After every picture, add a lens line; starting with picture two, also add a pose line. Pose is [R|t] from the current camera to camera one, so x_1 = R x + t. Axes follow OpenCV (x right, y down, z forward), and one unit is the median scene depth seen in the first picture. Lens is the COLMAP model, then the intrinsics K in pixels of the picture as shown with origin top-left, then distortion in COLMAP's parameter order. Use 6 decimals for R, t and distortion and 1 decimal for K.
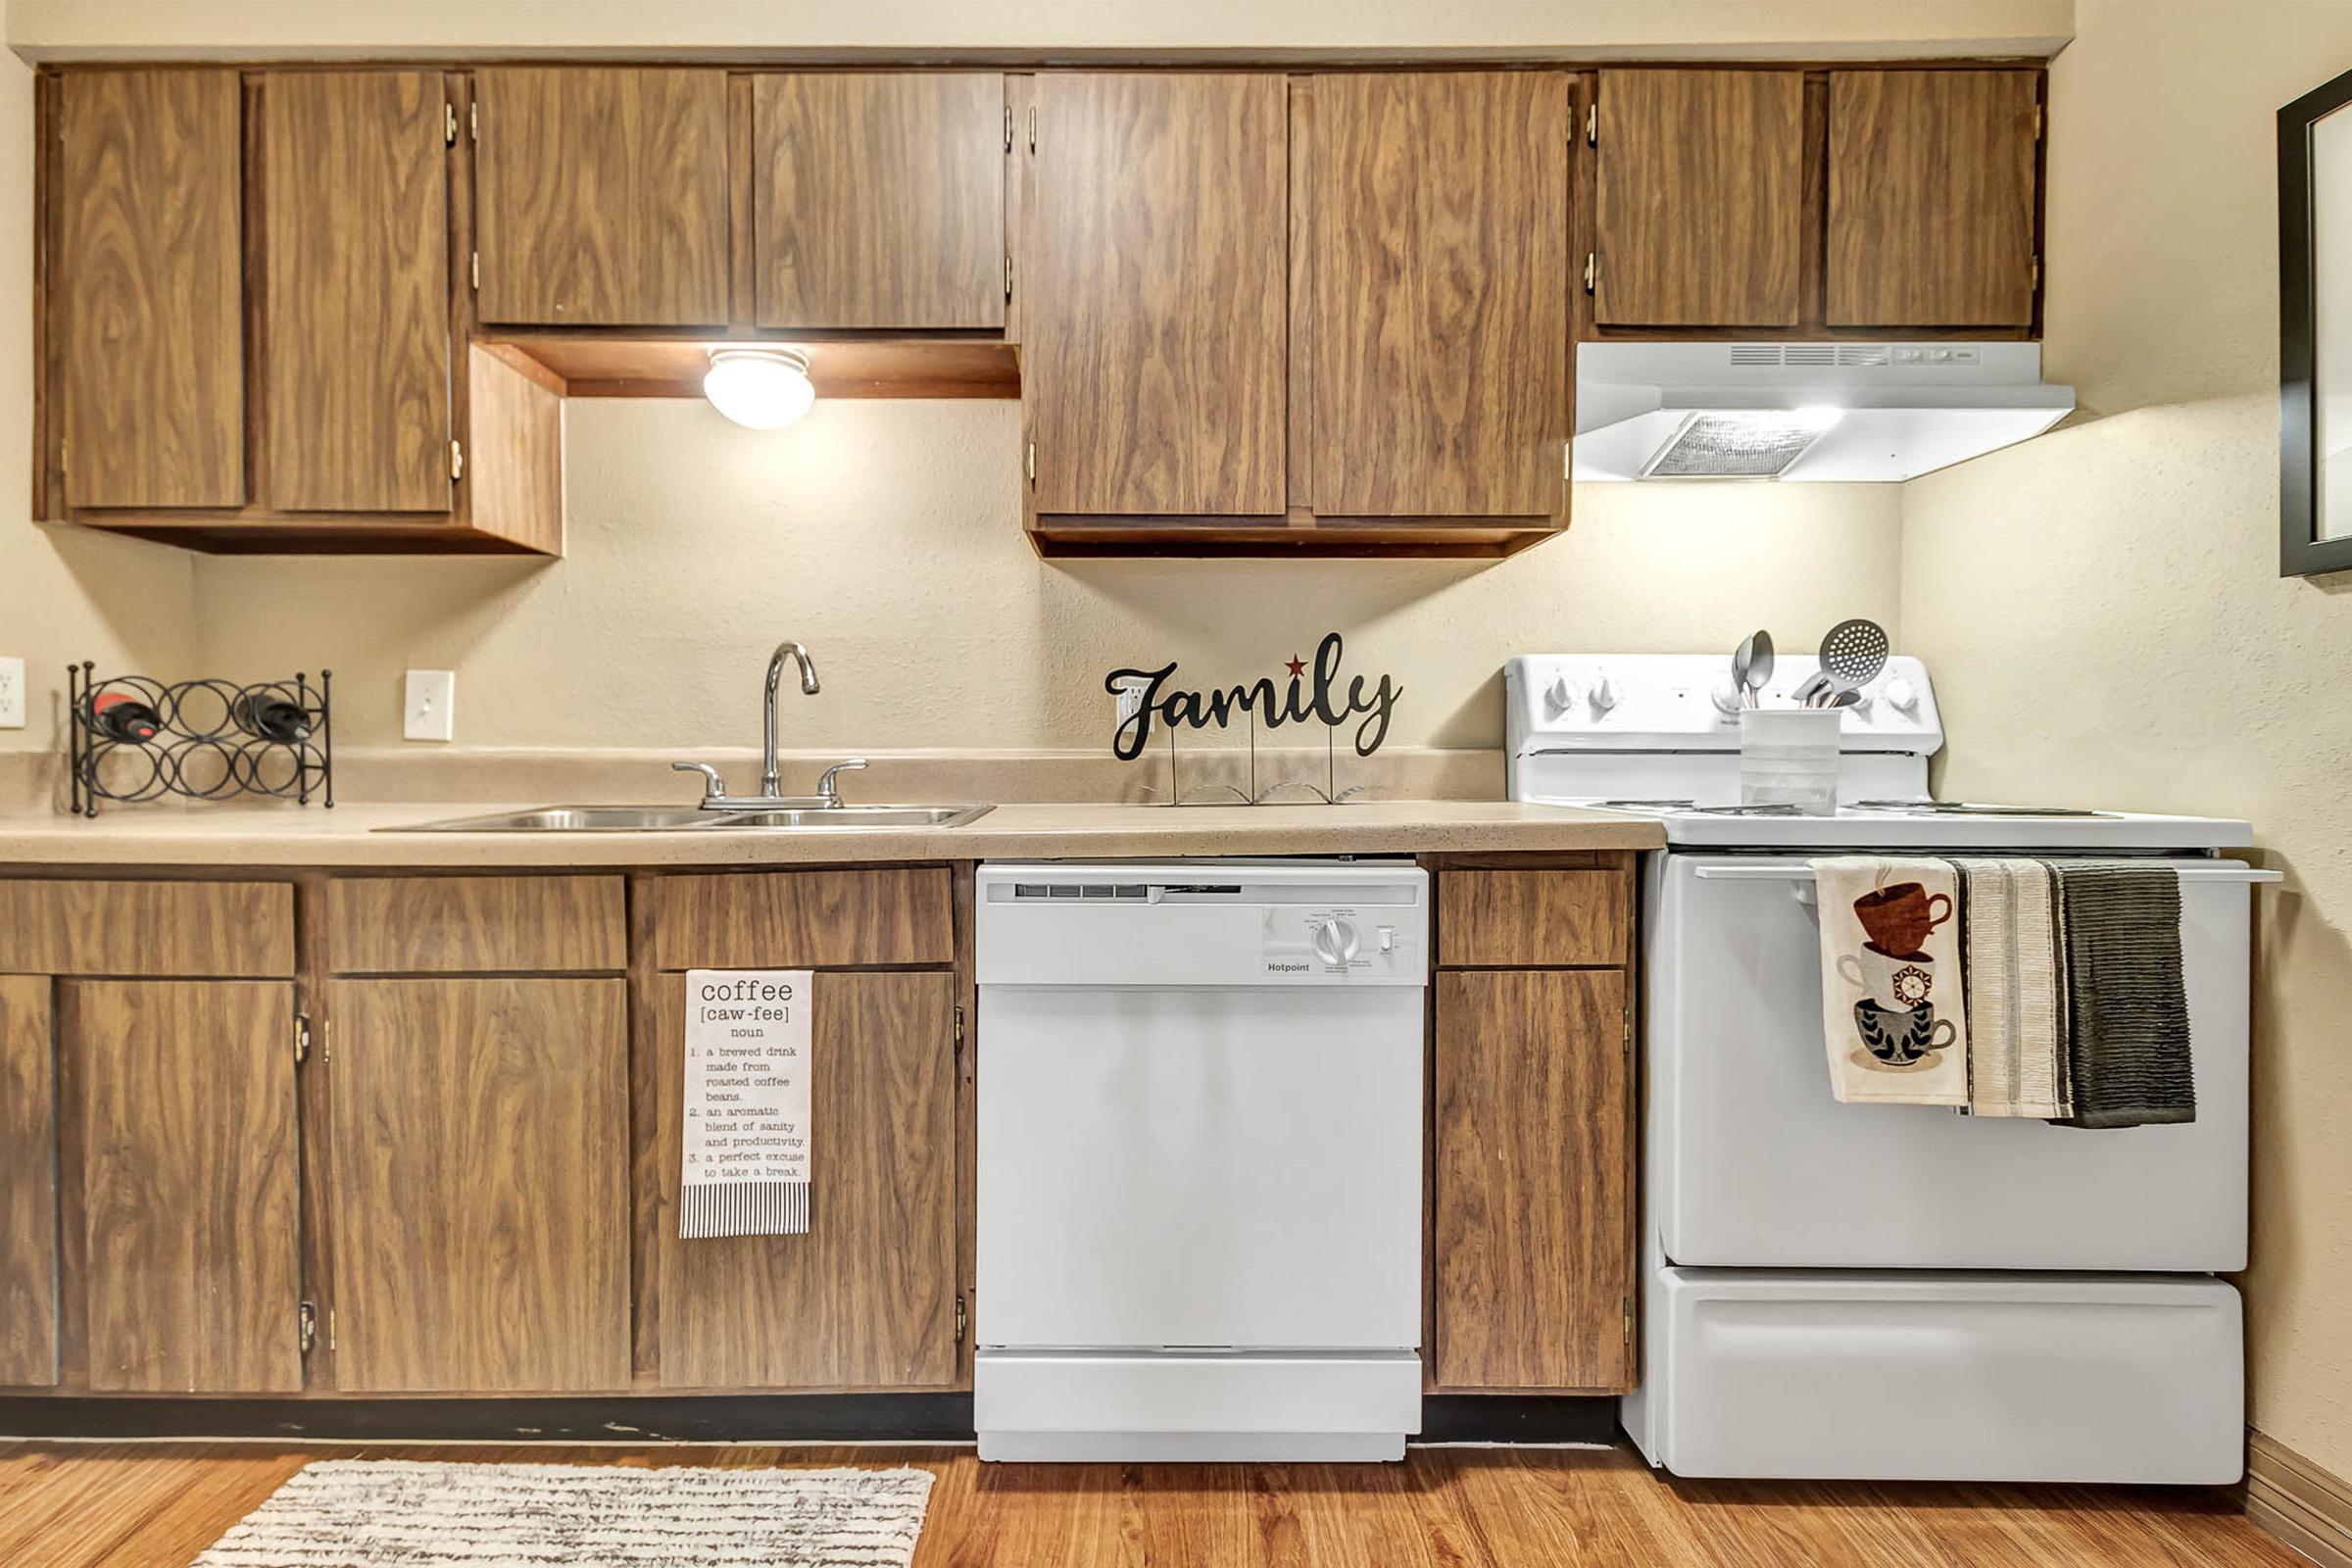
lens RADIAL K [[1132.2, 0, 1176.1], [0, 1132.2, 786.5], [0, 0, 1]] dist [0.014430, -0.005359]
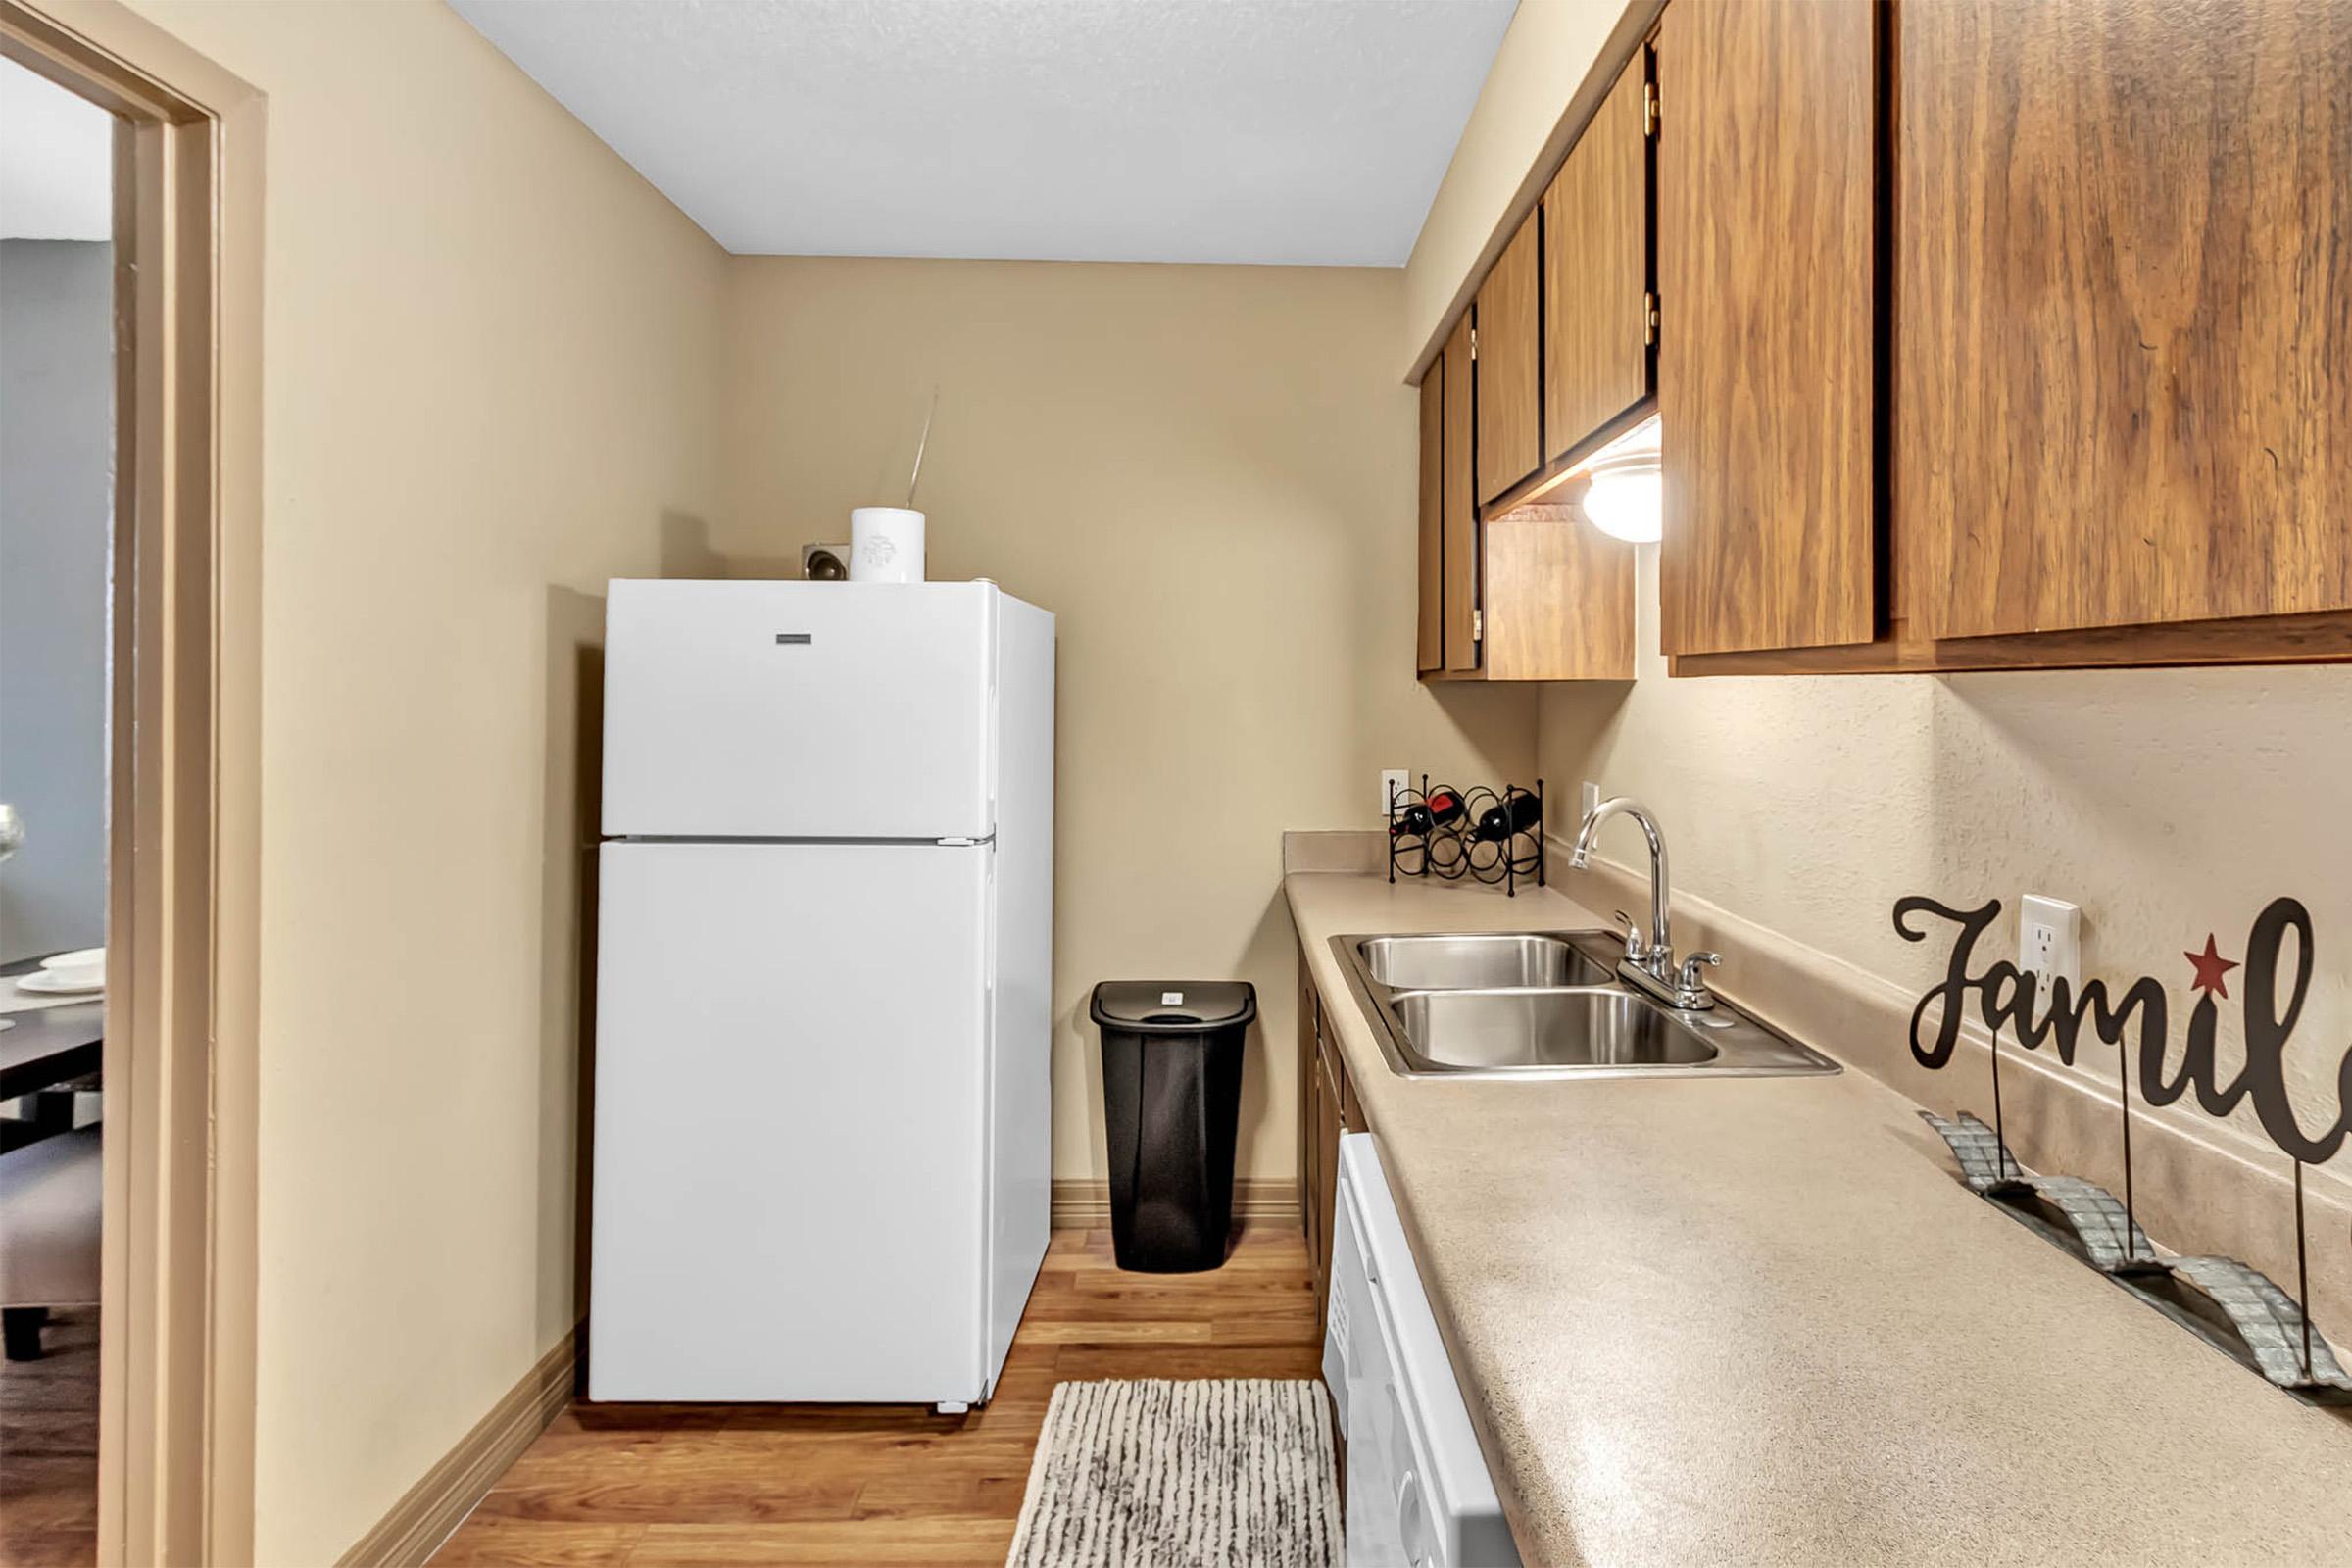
lens RADIAL K [[1132.2, 0, 1142.5], [0, 1132.2, 699.2], [0, 0, 1]] dist [0.014430, -0.005359]
pose [[-0.041017, 0.001385, -0.999157, 0.568279], [-0.026574, 0.999644, 0.002477, -0.210242], [0.998805, 0.026653, -0.040965, 0.725390]]
